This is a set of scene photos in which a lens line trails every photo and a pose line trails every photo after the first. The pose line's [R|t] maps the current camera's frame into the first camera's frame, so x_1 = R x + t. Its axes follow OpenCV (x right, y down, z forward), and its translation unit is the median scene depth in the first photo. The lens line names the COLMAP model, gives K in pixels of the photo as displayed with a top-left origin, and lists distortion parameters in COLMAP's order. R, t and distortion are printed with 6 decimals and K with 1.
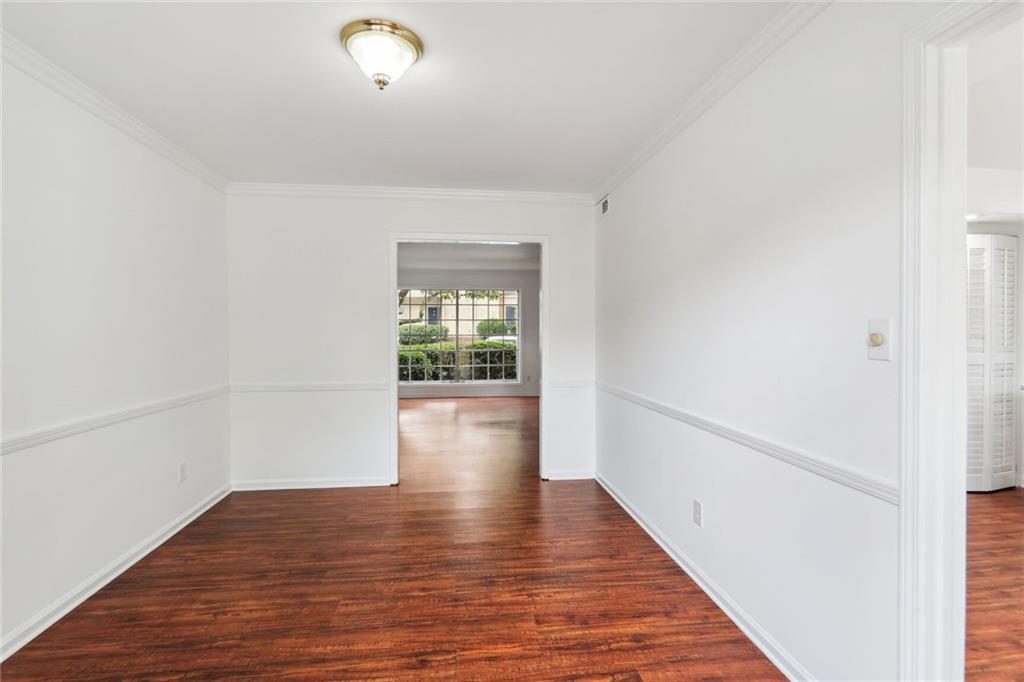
lens RADIAL K [[816.0, 0, 511.8], [0, 816.0, 340.8], [0, 0, 1]] dist [0.009655, 0.003245]
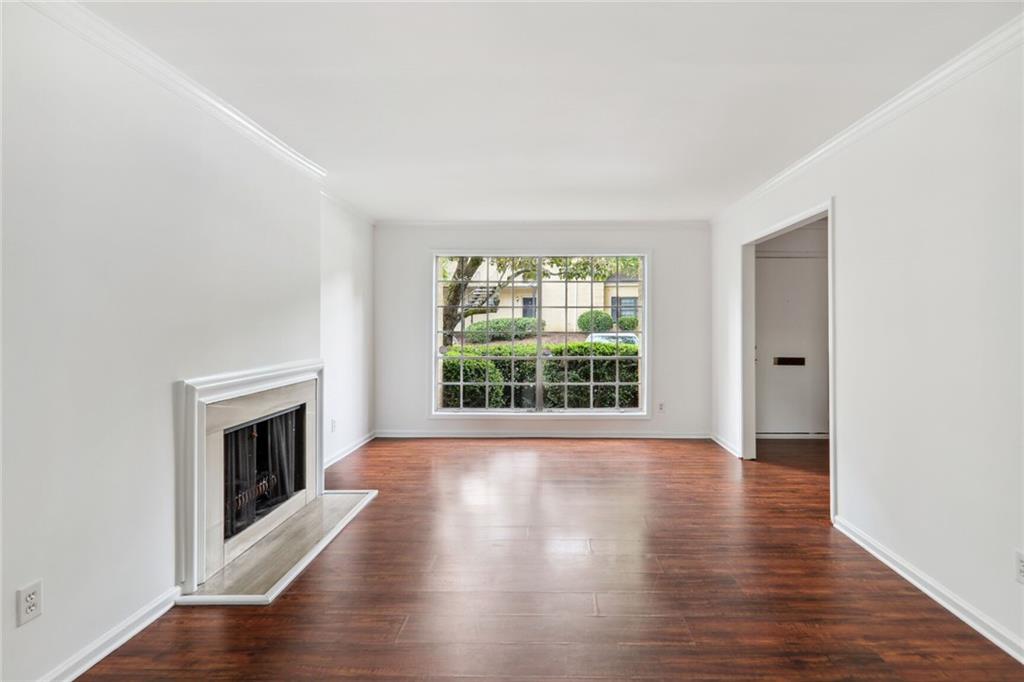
lens RADIAL K [[816.0, 0, 514.6], [0, 816.0, 336.9], [0, 0, 1]] dist [0.009655, 0.003245]
pose [[0.990562, -0.000482, -0.137064, -0.002687], [0.001968, 0.999941, 0.010704, -0.010041], [0.137050, -0.010873, 0.990504, 0.400031]]
